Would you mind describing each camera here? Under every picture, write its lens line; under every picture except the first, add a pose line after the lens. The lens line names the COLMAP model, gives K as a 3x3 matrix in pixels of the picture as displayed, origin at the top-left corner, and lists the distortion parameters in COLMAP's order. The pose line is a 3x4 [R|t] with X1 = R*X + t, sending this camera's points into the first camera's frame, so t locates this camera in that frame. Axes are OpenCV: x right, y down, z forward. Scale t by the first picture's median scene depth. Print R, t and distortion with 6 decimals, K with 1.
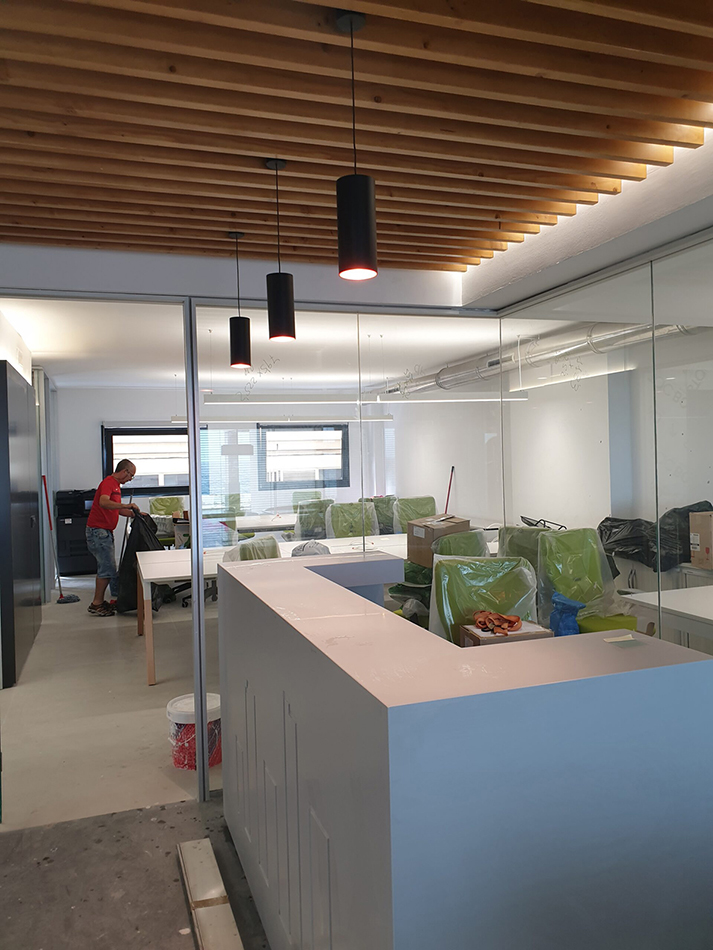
lens RADIAL K [[762.2, 0, 356.5], [0, 762.2, 475.0], [0, 0, 1]] dist [0.091824, -0.084718]
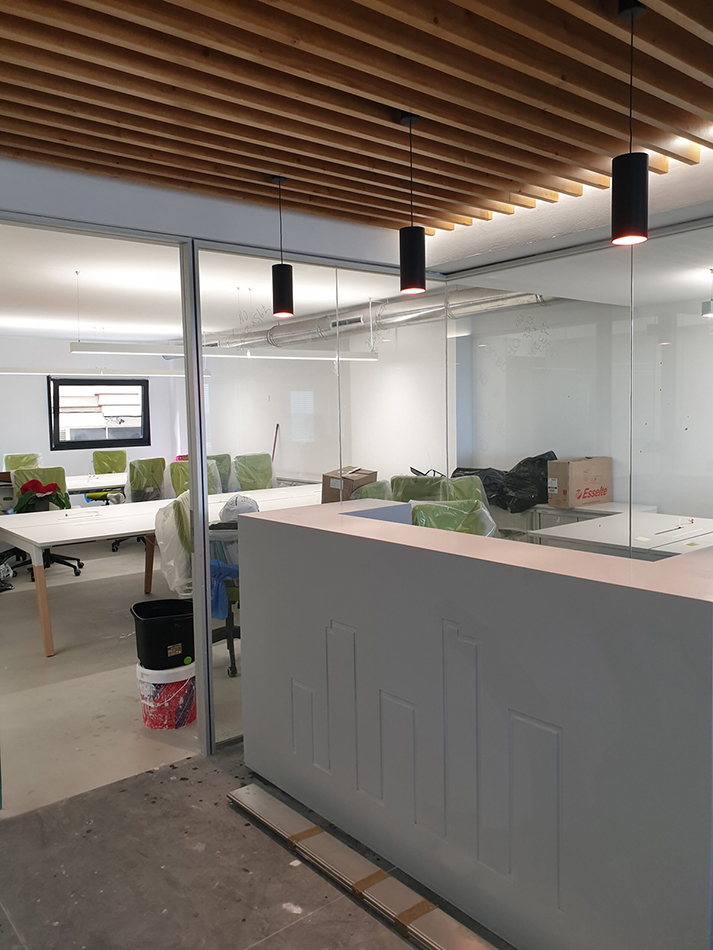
lens RADIAL K [[762.2, 0, 356.5], [0, 762.2, 475.0], [0, 0, 1]] dist [0.091824, -0.084718]
pose [[0.936618, -0.022607, 0.349621, -0.250775], [0.004686, 0.998635, 0.052020, 0.008411], [-0.350320, -0.047085, 0.935446, 0.016001]]
